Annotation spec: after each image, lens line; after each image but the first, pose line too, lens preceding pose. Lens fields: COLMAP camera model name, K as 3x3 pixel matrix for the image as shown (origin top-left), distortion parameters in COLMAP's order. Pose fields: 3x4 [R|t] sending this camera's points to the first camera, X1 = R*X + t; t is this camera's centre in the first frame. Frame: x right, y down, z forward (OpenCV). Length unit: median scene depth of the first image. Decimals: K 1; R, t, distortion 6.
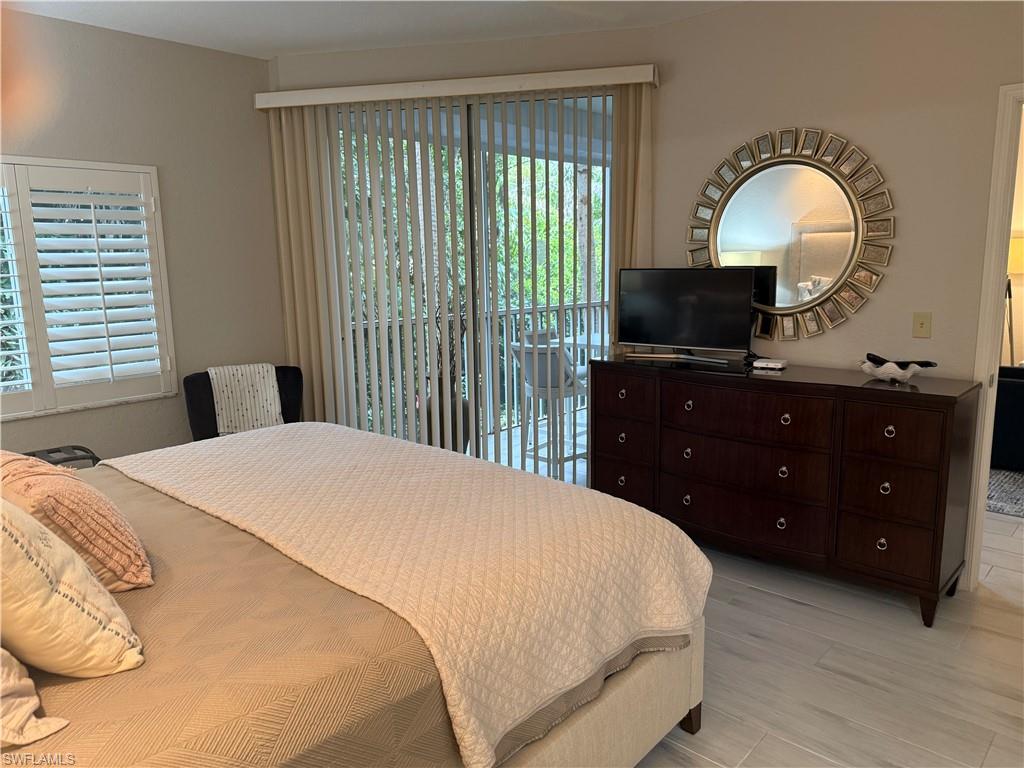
lens RADIAL K [[724.7, 0, 512.0], [0, 724.7, 384.0], [0, 0, 1]] dist [-0.025693, -0.000610]
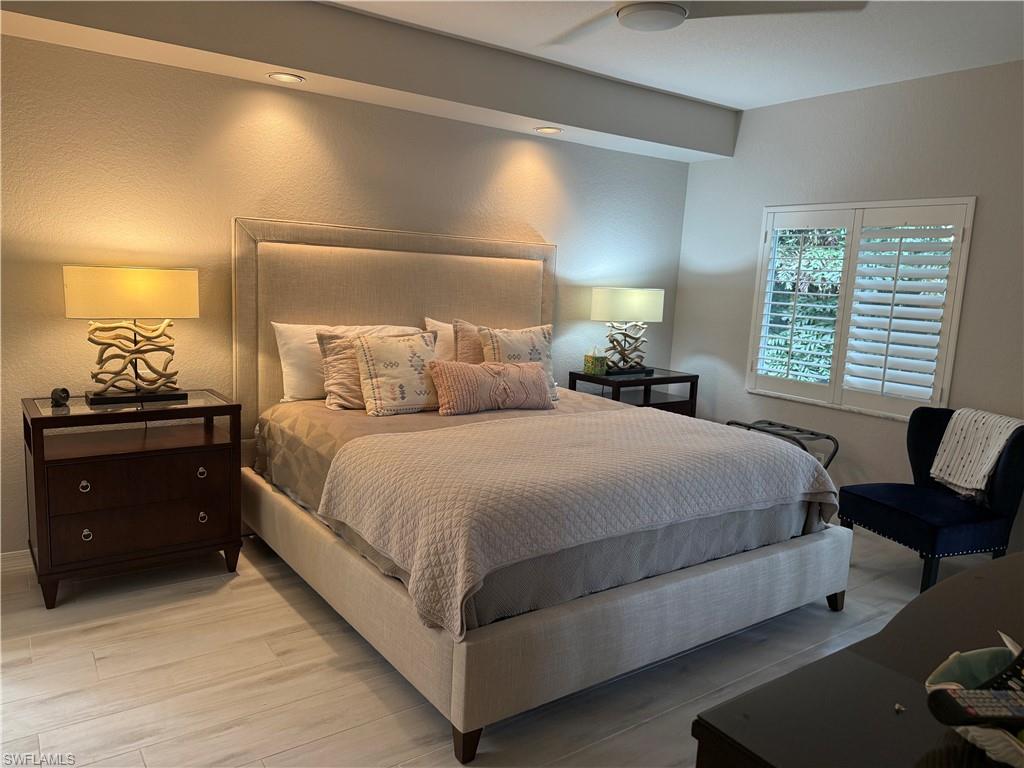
lens RADIAL K [[724.7, 0, 512.0], [0, 724.7, 384.0], [0, 0, 1]] dist [-0.025693, -0.000610]
pose [[-0.196211, 0.155454, -0.968161, 0.620285], [-0.209420, 0.957929, 0.196253, -0.117445], [0.957938, 0.241259, -0.155401, 0.612214]]
